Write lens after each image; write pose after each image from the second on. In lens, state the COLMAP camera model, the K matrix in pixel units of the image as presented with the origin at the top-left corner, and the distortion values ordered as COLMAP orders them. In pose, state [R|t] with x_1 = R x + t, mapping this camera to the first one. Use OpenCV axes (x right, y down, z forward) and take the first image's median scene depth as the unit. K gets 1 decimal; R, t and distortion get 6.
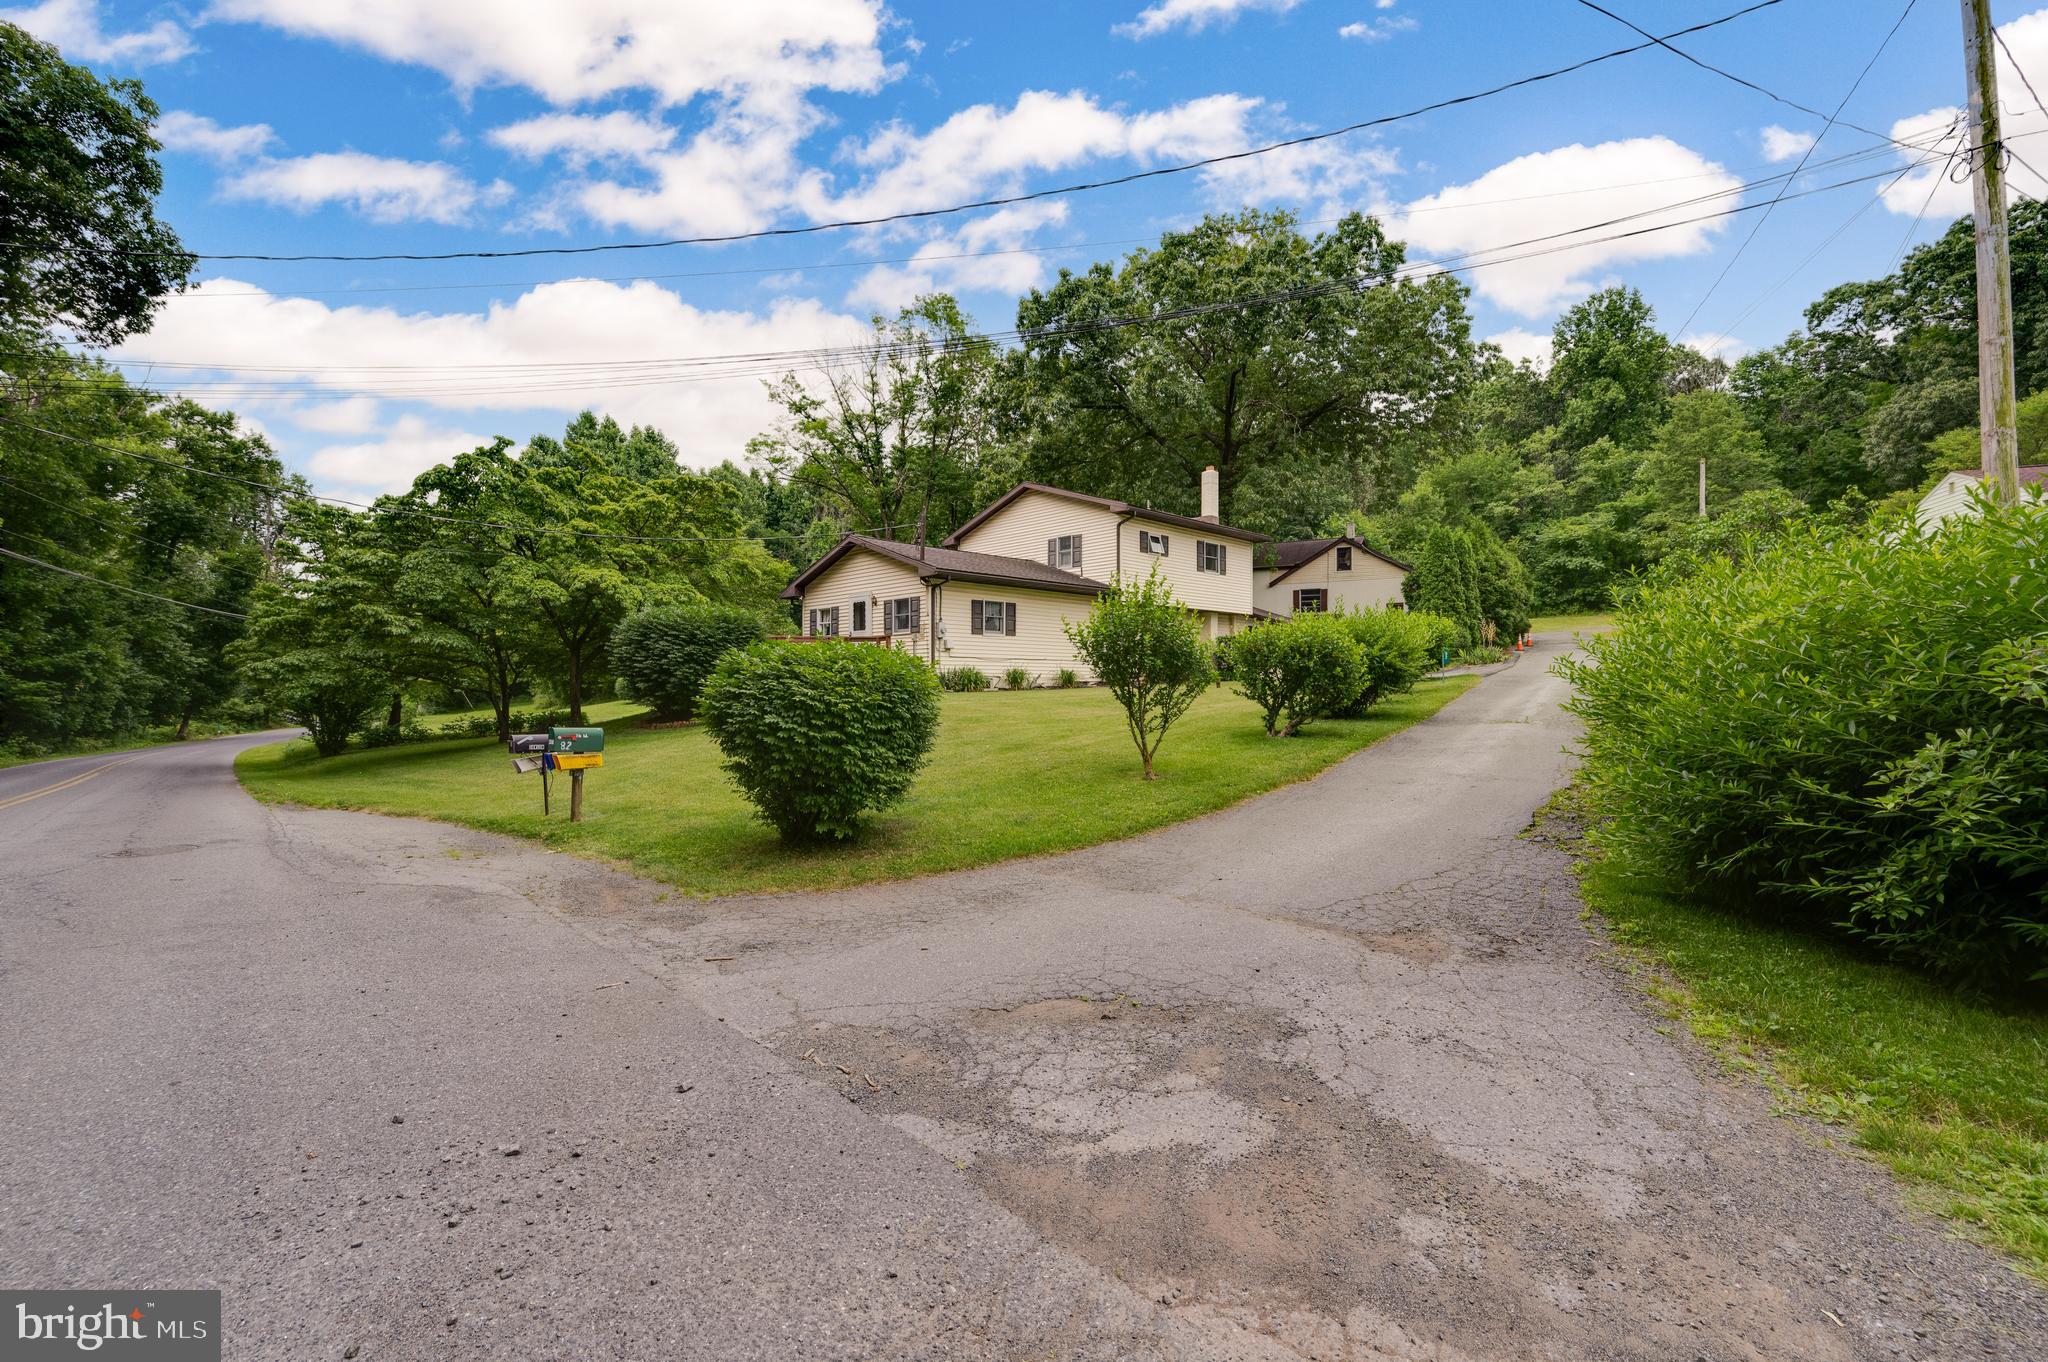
lens RADIAL K [[882.7, 0, 1018.6], [0, 882.7, 681.3], [0, 0, 1]] dist [0.004586, 0.000553]
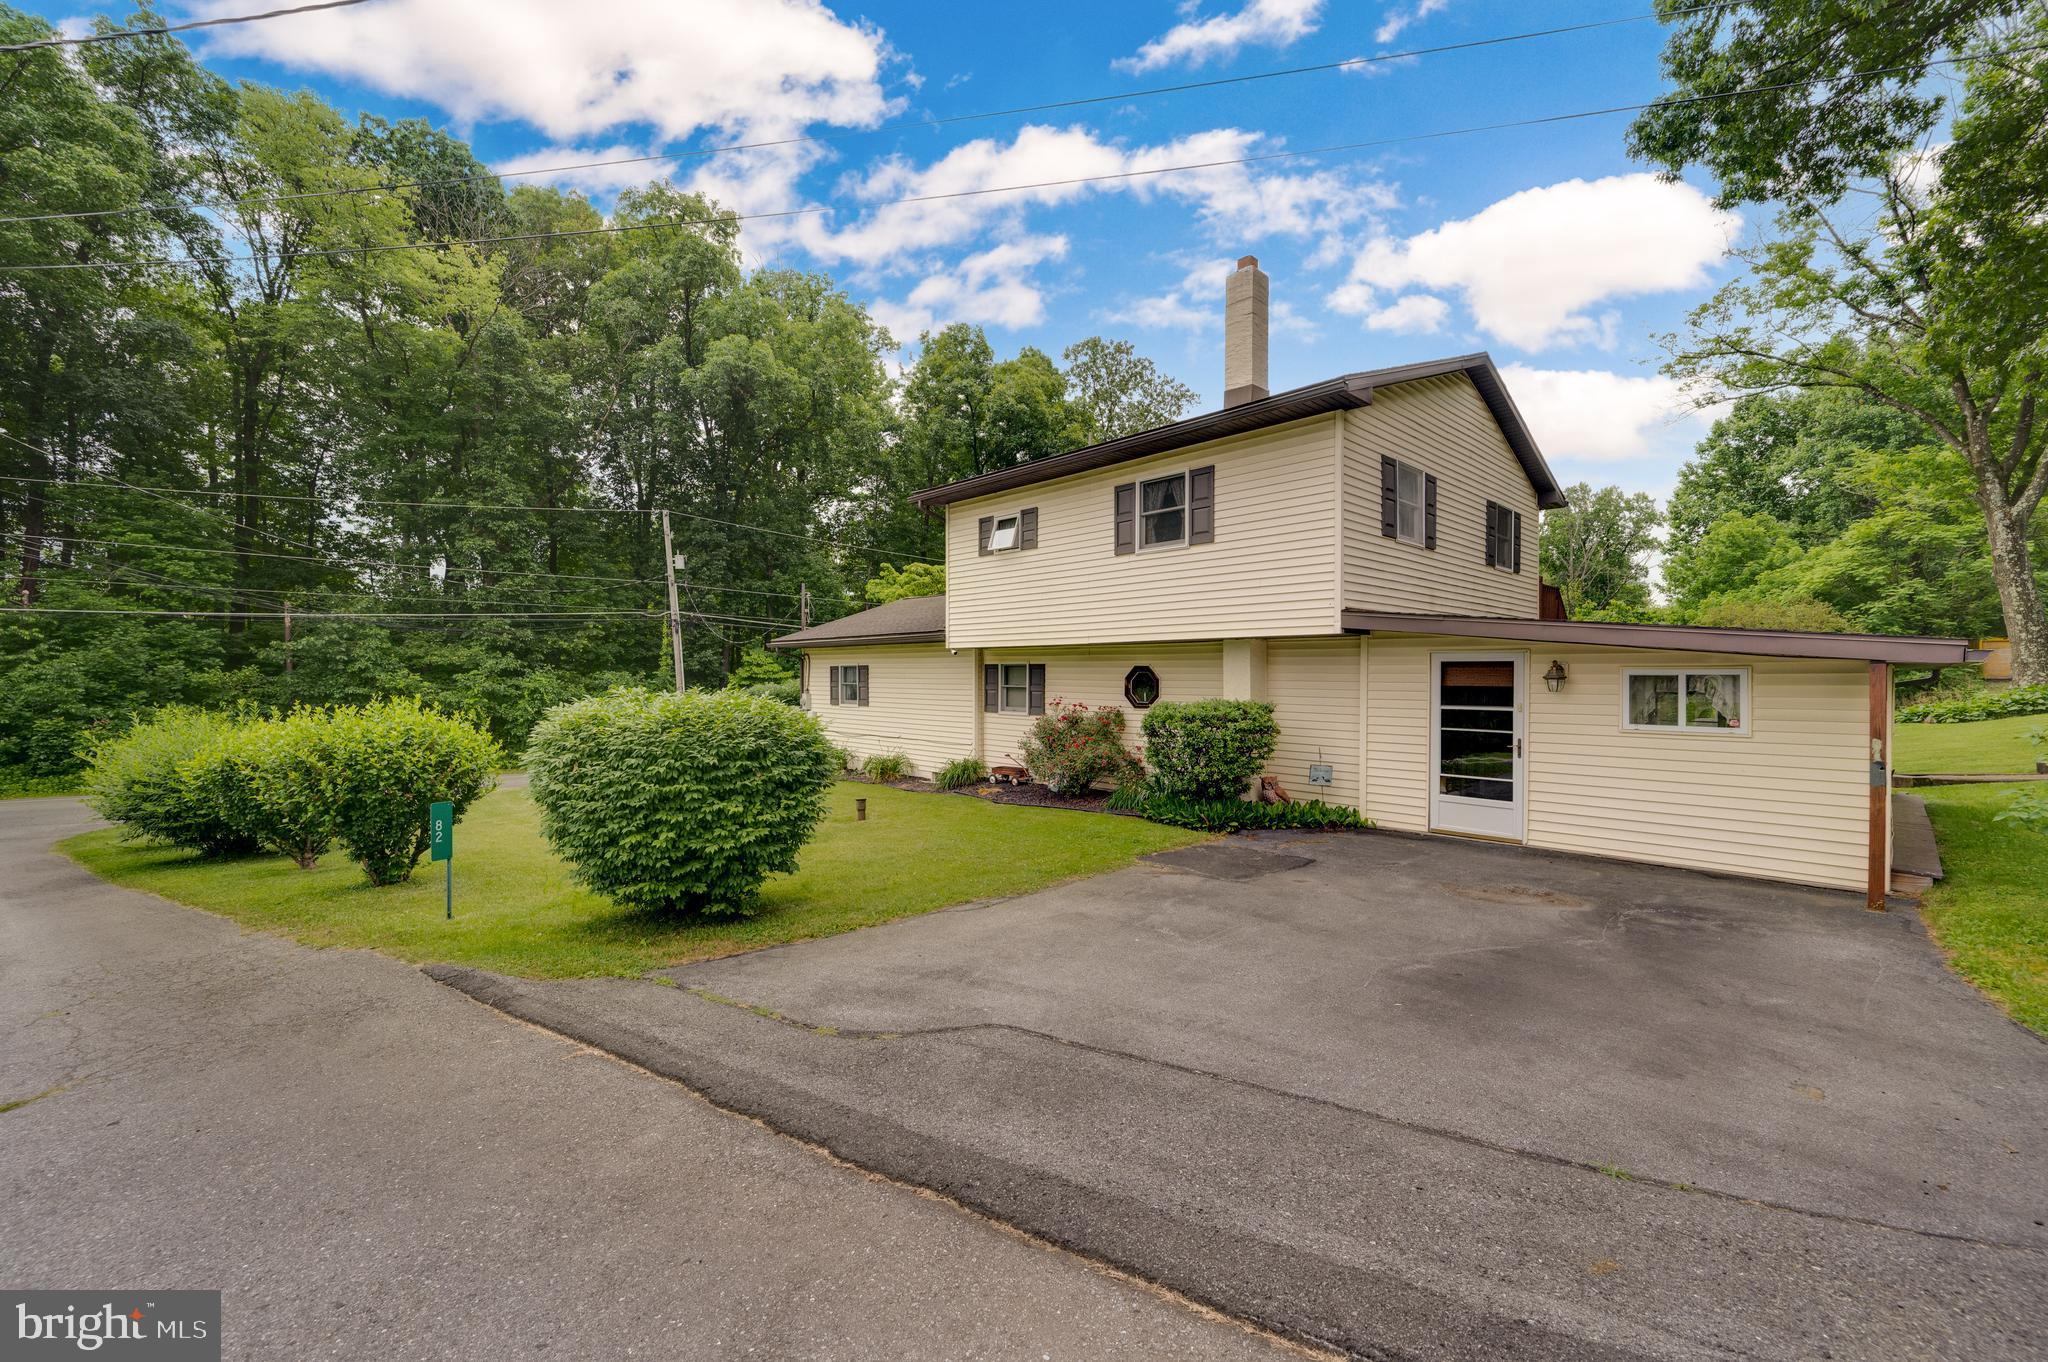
lens RADIAL K [[815.6, 0, 1016.3], [0, 815.6, 663.3], [0, 0, 1]] dist [-0.002741, 0.000593]
pose [[-0.001505, -0.015859, -0.999873, 0.523460], [0.002138, 0.999872, -0.015862, -0.057072], [0.999997, -0.002162, -0.001471, 0.827453]]
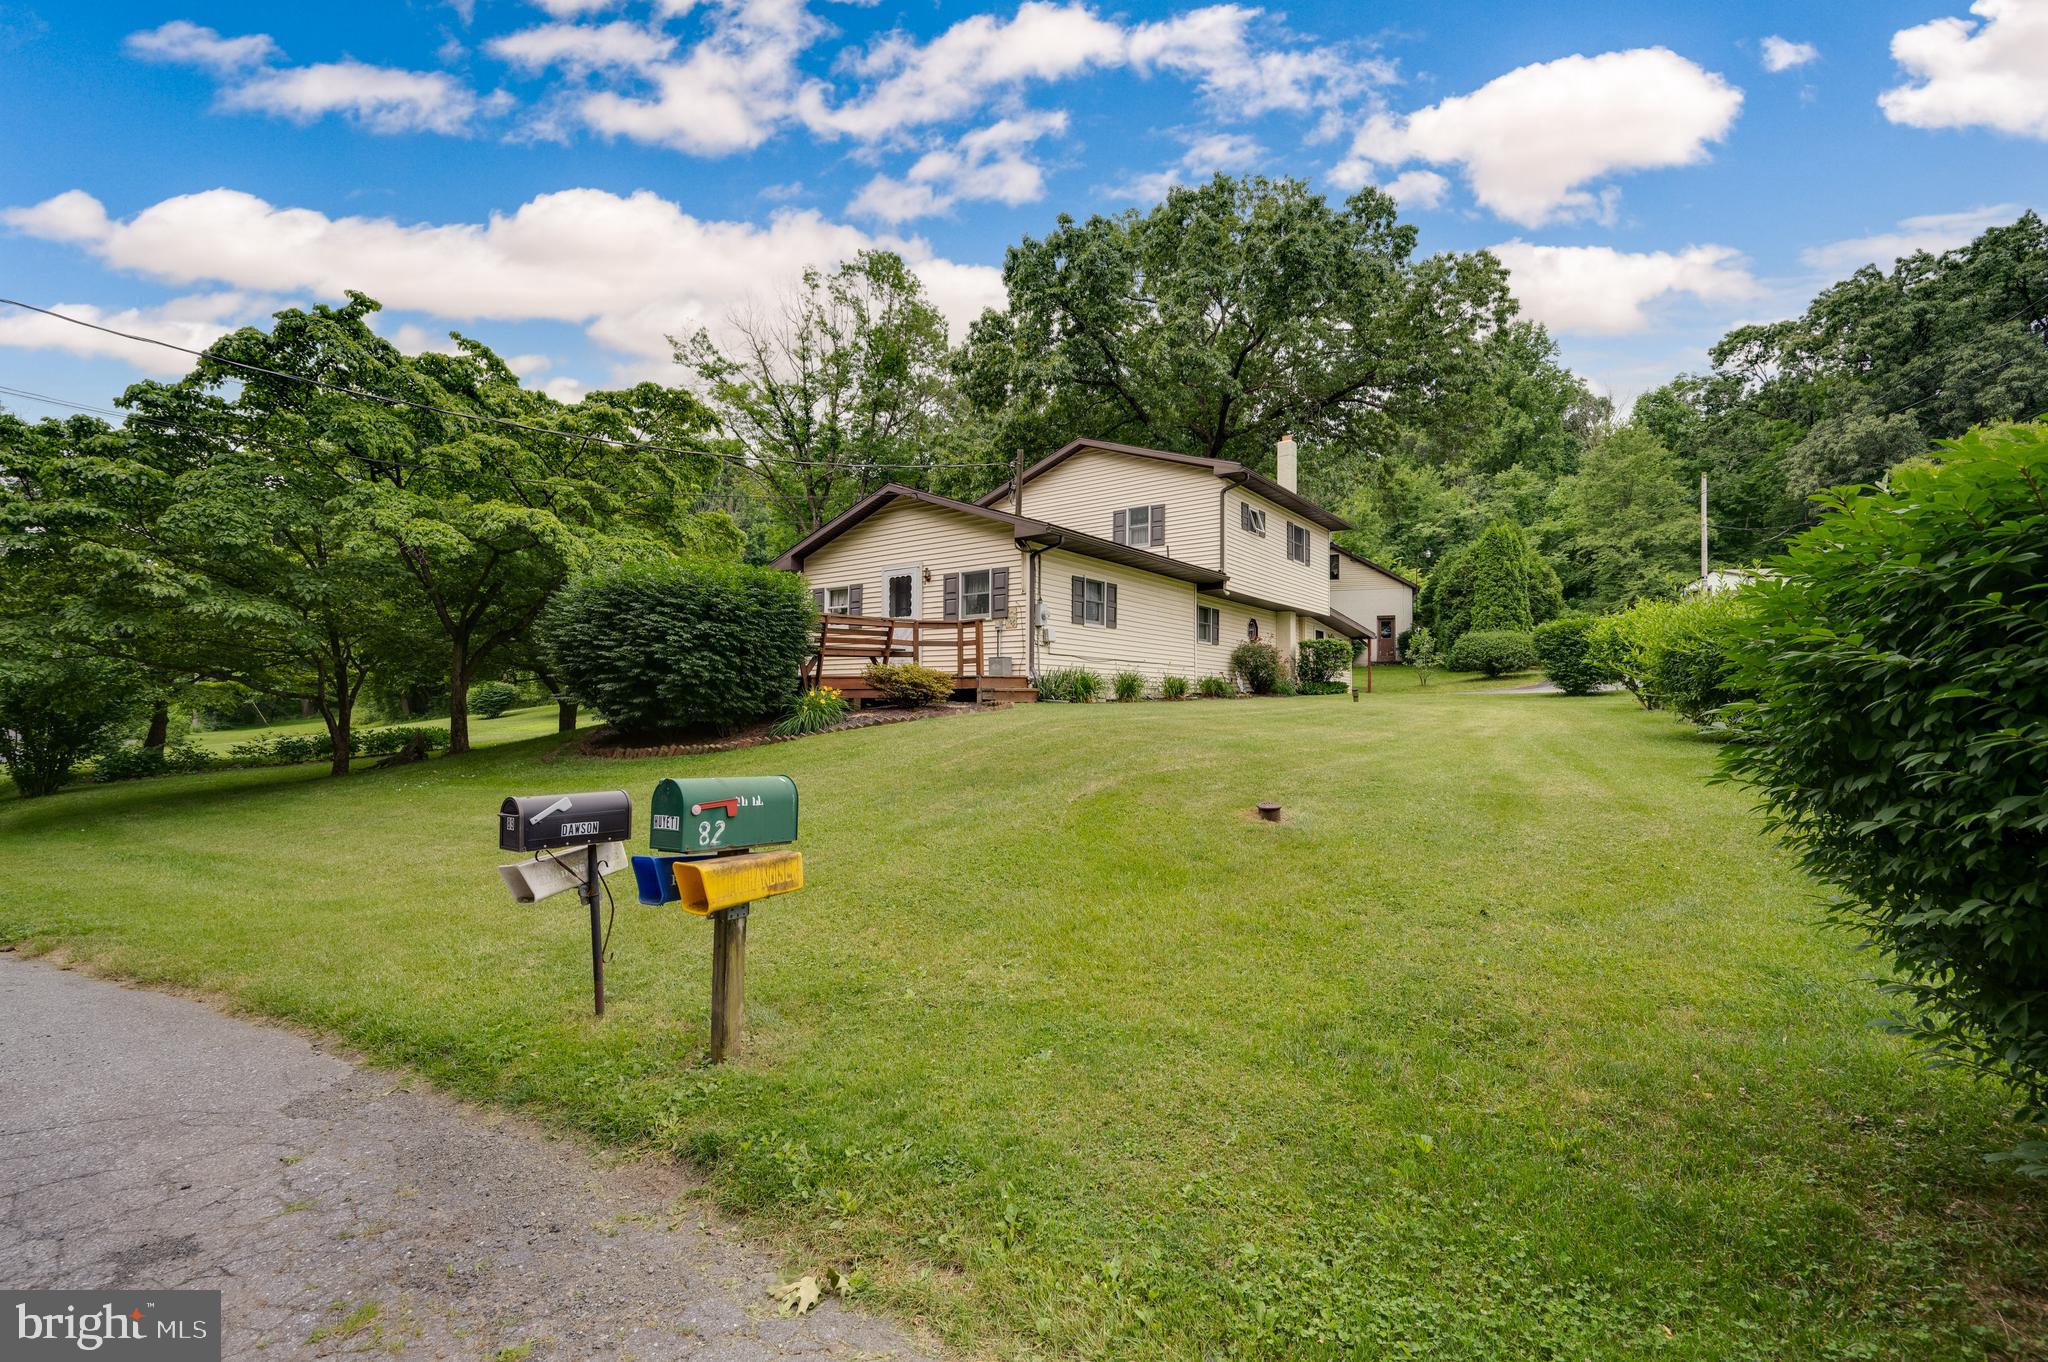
lens RADIAL K [[882.7, 0, 1019.6], [0, 882.7, 681.1], [0, 0, 1]] dist [0.004586, 0.000553]
pose [[0.988036, 0.013430, 0.153635, -0.143481], [-0.010154, 0.999704, -0.022086, 0.006966], [-0.153886, 0.020262, 0.987881, 0.208103]]
